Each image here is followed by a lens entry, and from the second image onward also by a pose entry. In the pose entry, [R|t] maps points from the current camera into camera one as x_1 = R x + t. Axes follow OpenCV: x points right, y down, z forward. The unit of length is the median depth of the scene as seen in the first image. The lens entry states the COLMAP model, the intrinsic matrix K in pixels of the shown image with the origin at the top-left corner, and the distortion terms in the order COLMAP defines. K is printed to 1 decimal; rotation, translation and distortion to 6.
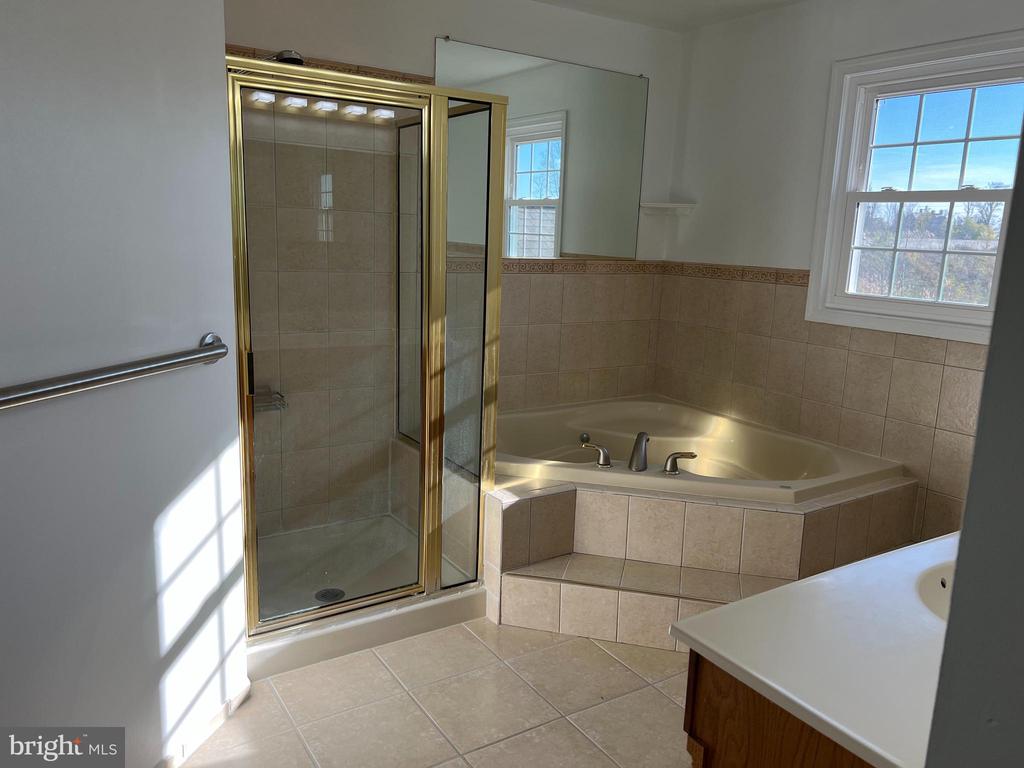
lens RADIAL K [[779.3, 0, 512.0], [0, 779.3, 384.0], [0, 0, 1]] dist [0.101470, -0.153406]
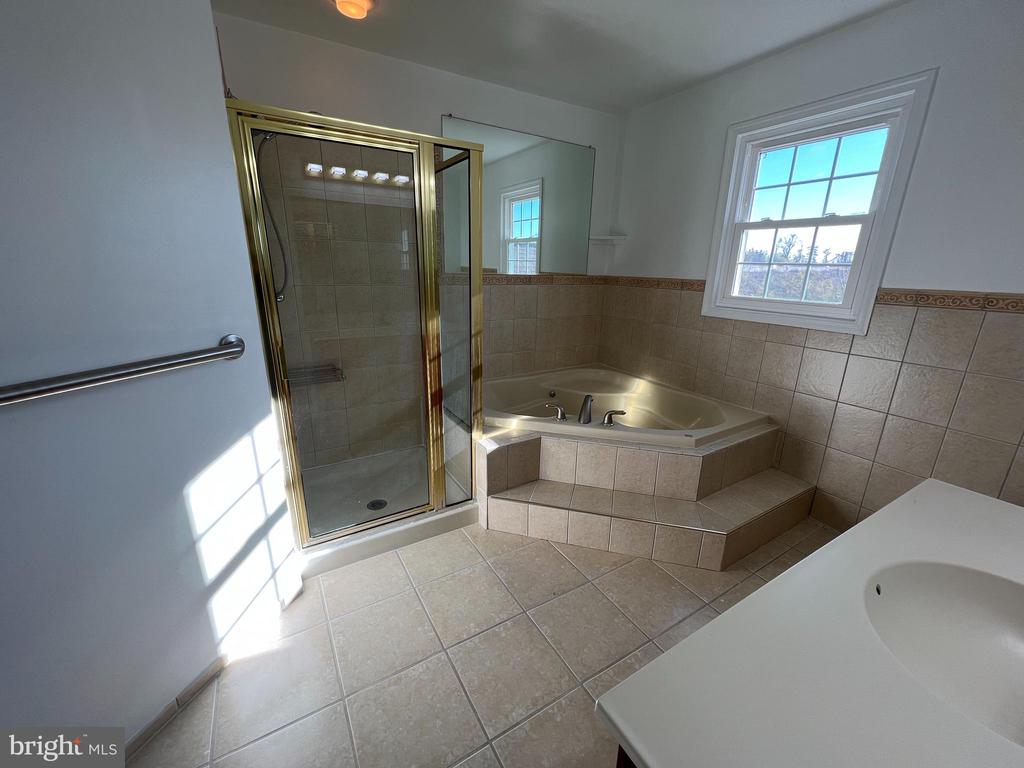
lens RADIAL K [[411.1, 0, 512.0], [0, 411.1, 384.0], [0, 0, 1]] dist [0.002306, 0.000043]
pose [[0.999401, -0.005897, -0.034101, 0.056342], [0.008863, 0.996126, 0.087493, -0.027933], [0.033453, -0.087743, 0.995581, 0.262012]]
